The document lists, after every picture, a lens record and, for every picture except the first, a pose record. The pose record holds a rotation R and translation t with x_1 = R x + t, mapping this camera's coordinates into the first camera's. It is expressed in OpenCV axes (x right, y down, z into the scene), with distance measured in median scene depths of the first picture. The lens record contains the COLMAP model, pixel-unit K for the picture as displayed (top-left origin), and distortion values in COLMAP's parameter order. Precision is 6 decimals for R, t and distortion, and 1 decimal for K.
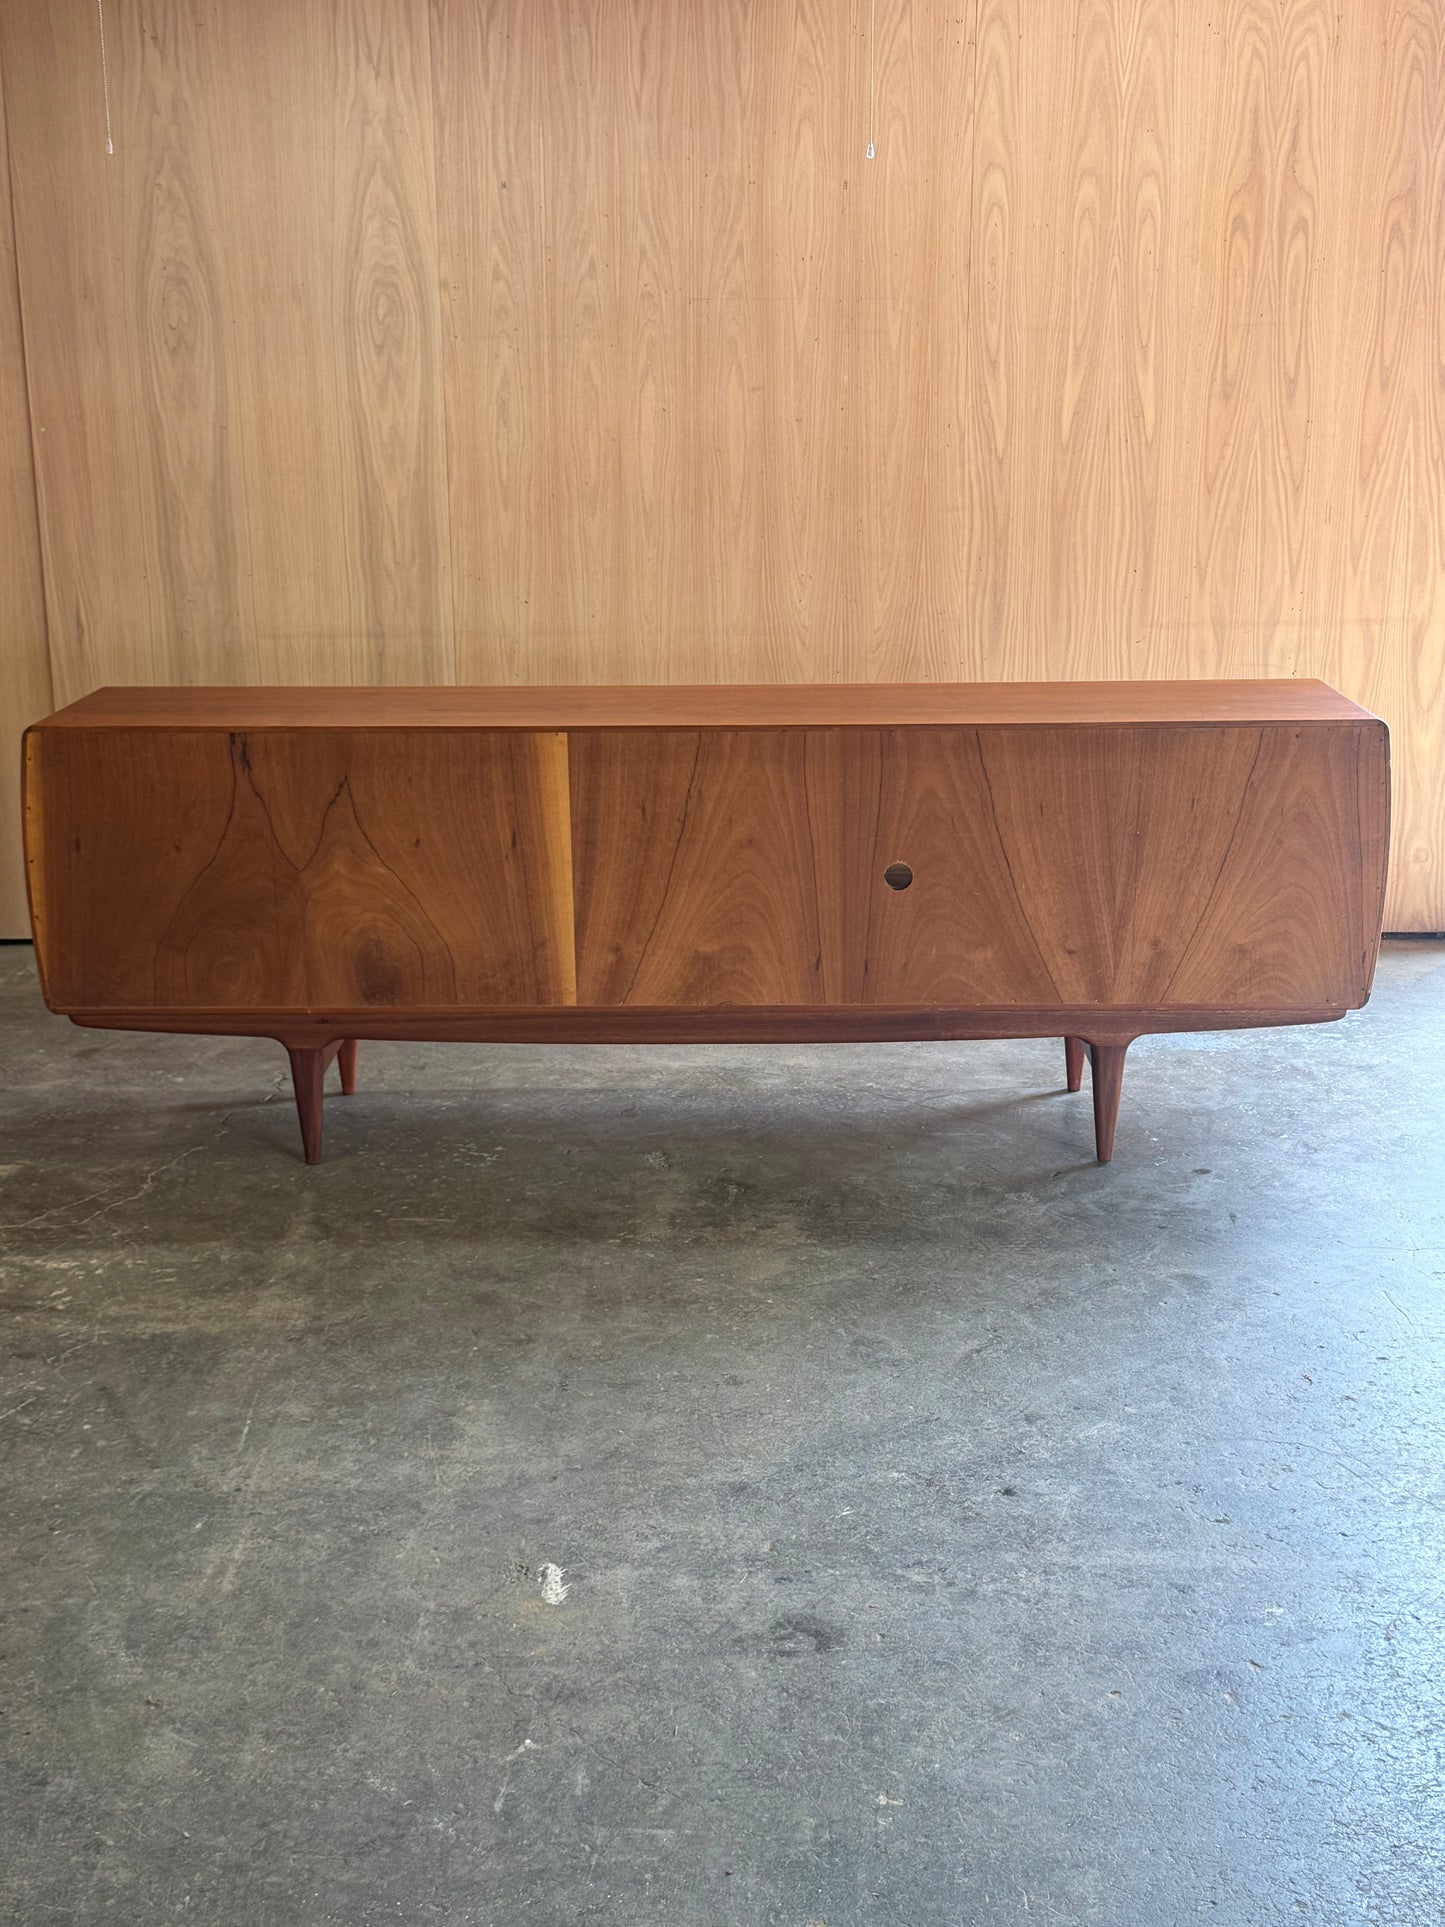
lens RADIAL K [[2473.2, 0, 732.0], [0, 2473.2, 985.2], [0, 0, 1]] dist [0.104117, 0.000000]
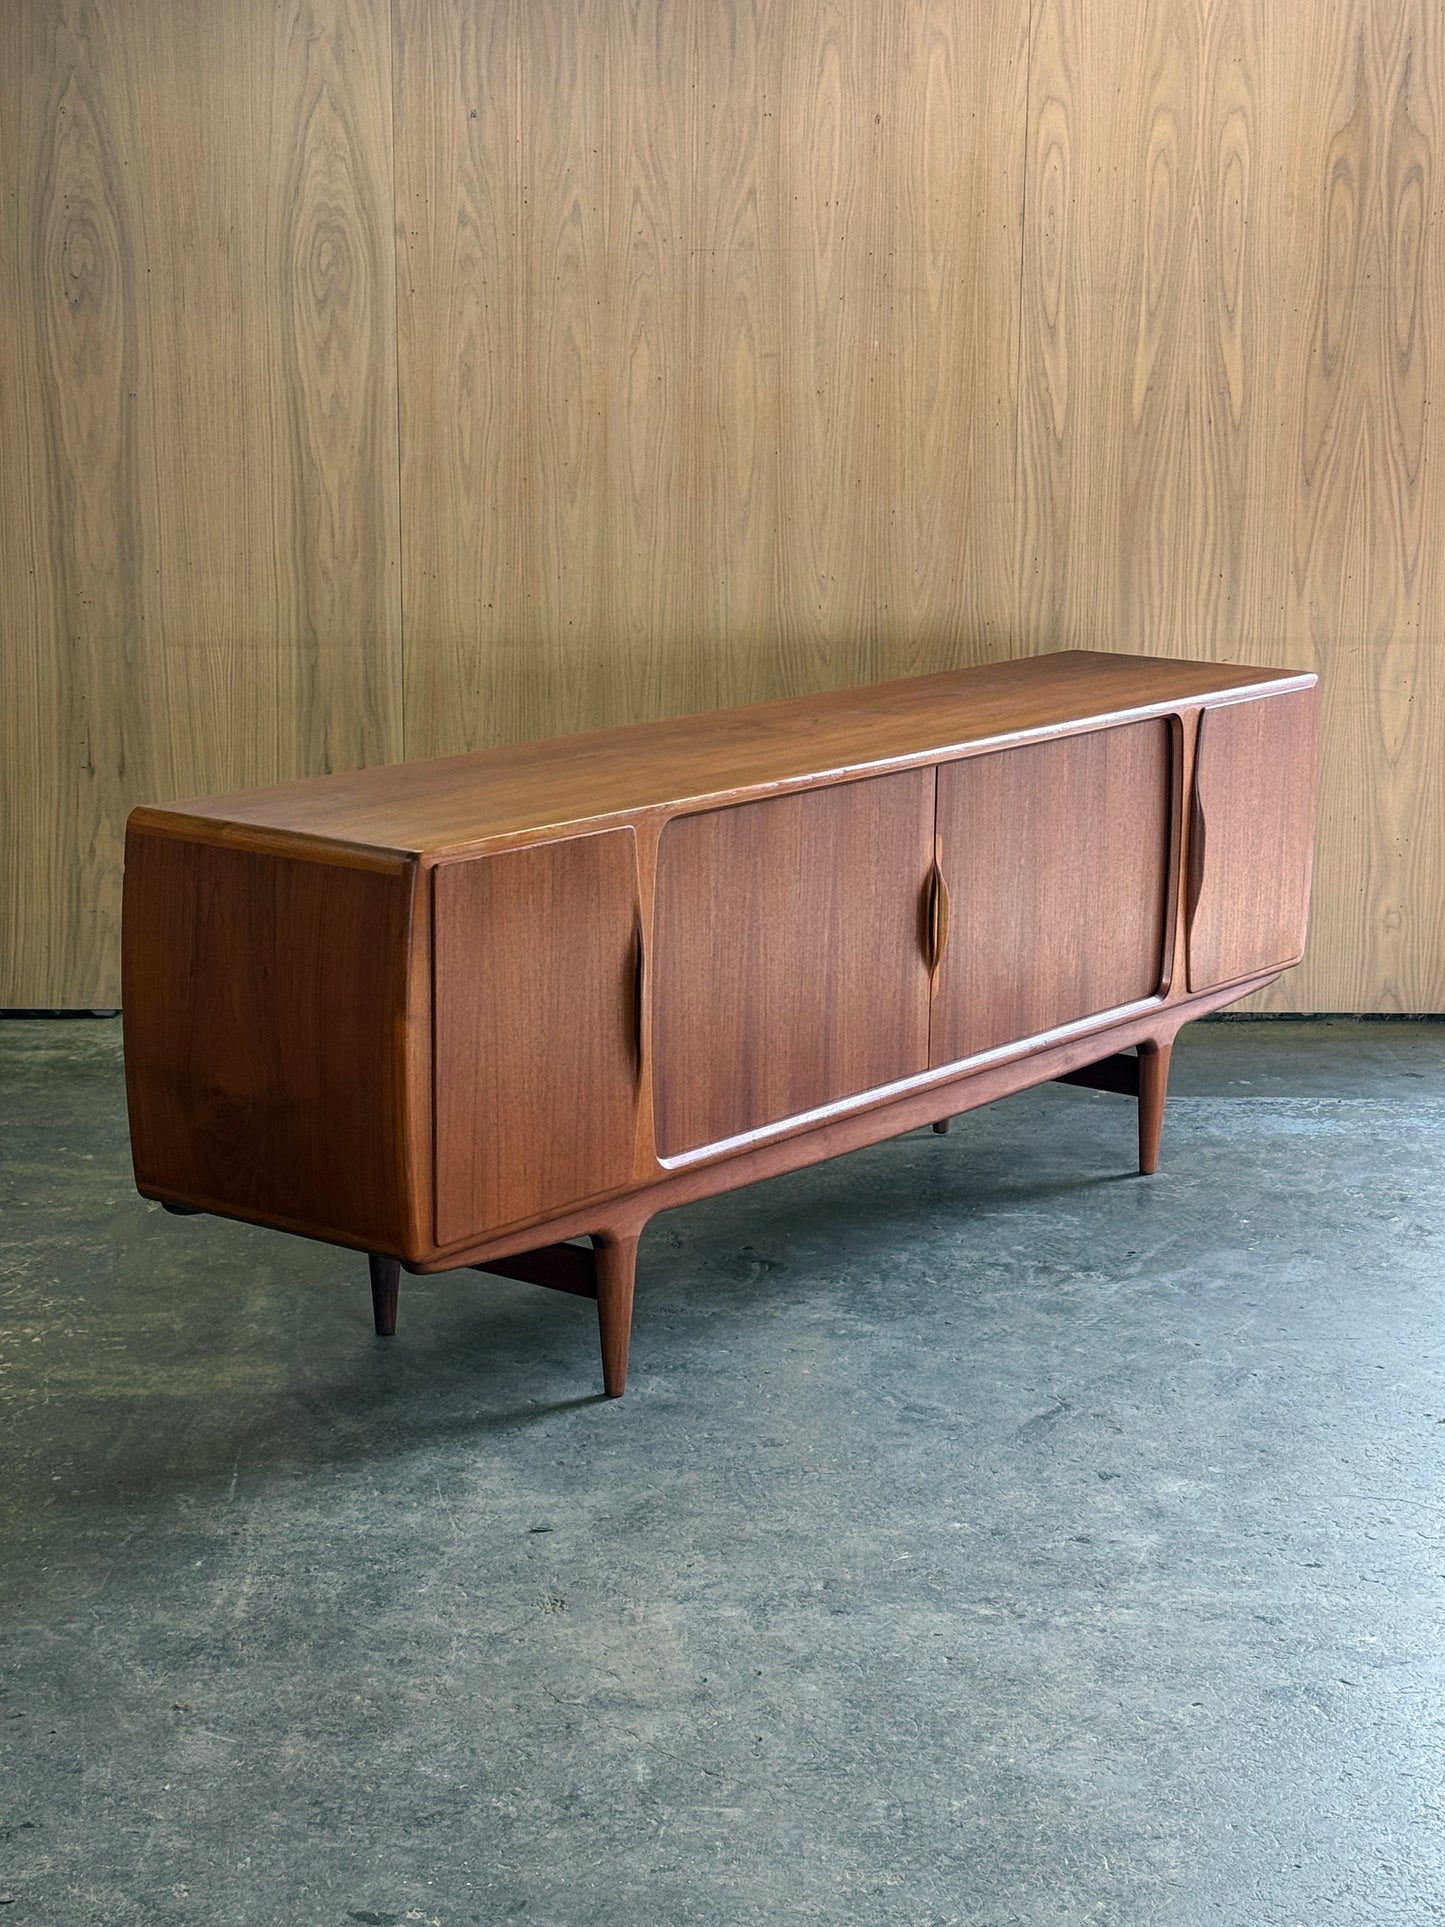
lens RADIAL K [[3495.9, 0, 726.6], [0, 3495.9, 1049.3], [0, 0, 1]] dist [0.115360, 0.000000]
pose [[0.999777, 0.006573, 0.020072, -0.027287], [-0.005603, 0.998830, -0.048031, 0.051517], [-0.020364, 0.047908, 0.998644, -0.173101]]
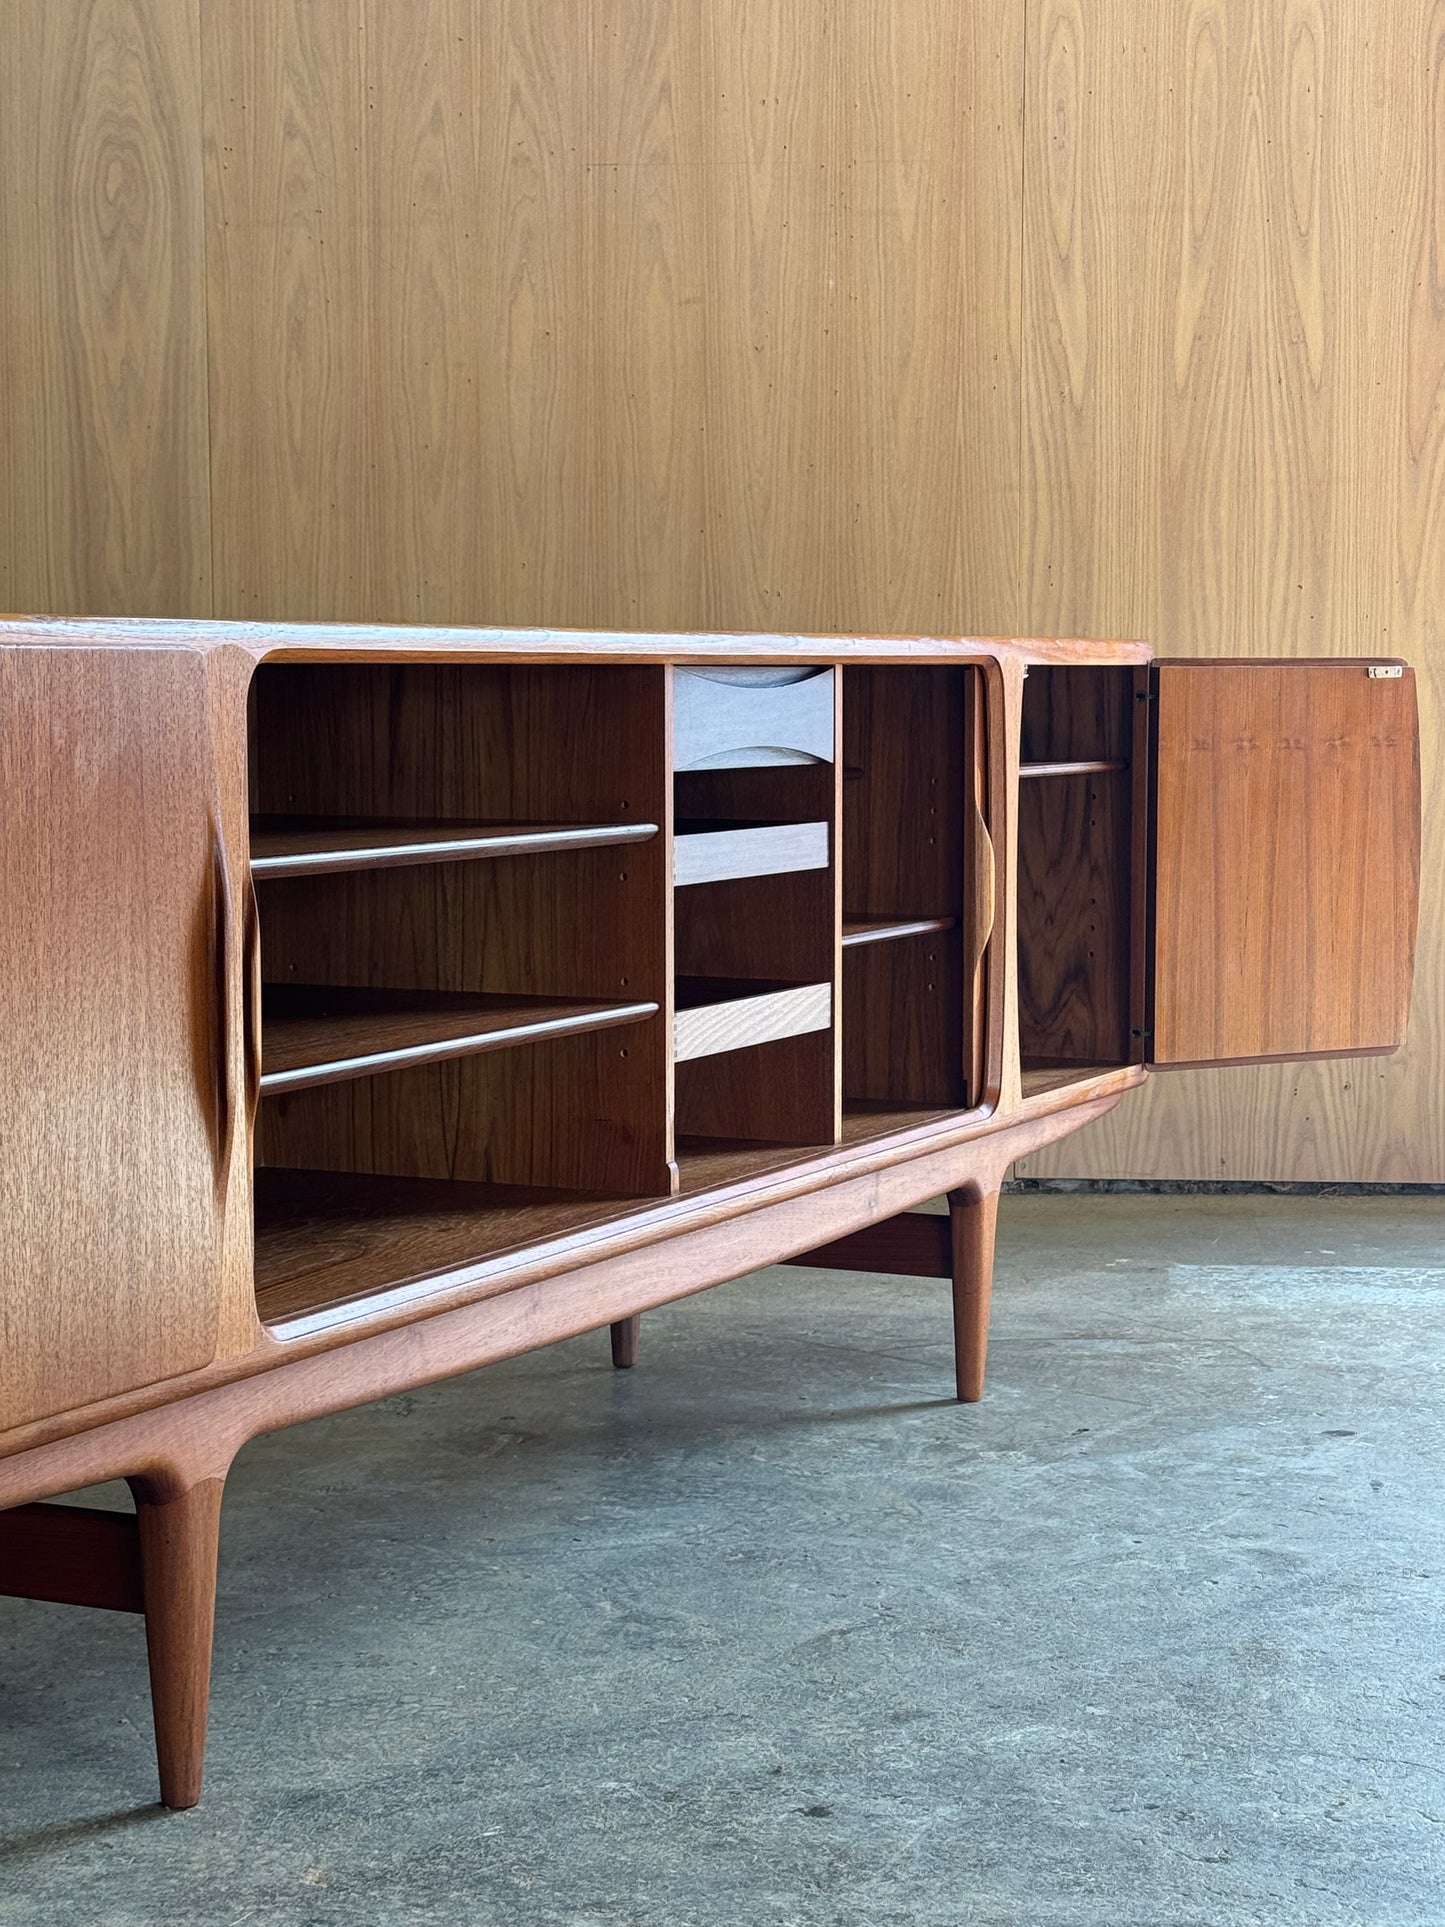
lens RADIAL K [[3495.9, 0, 739.2], [0, 3495.9, 988.8], [0, 0, 1]] dist [0.115360, 0.000000]
pose [[0.997729, 0.008245, -0.066851, 0.084633], [-0.020642, 0.982155, -0.186938, 0.102471], [0.064116, 0.187893, 0.980094, 0.154012]]
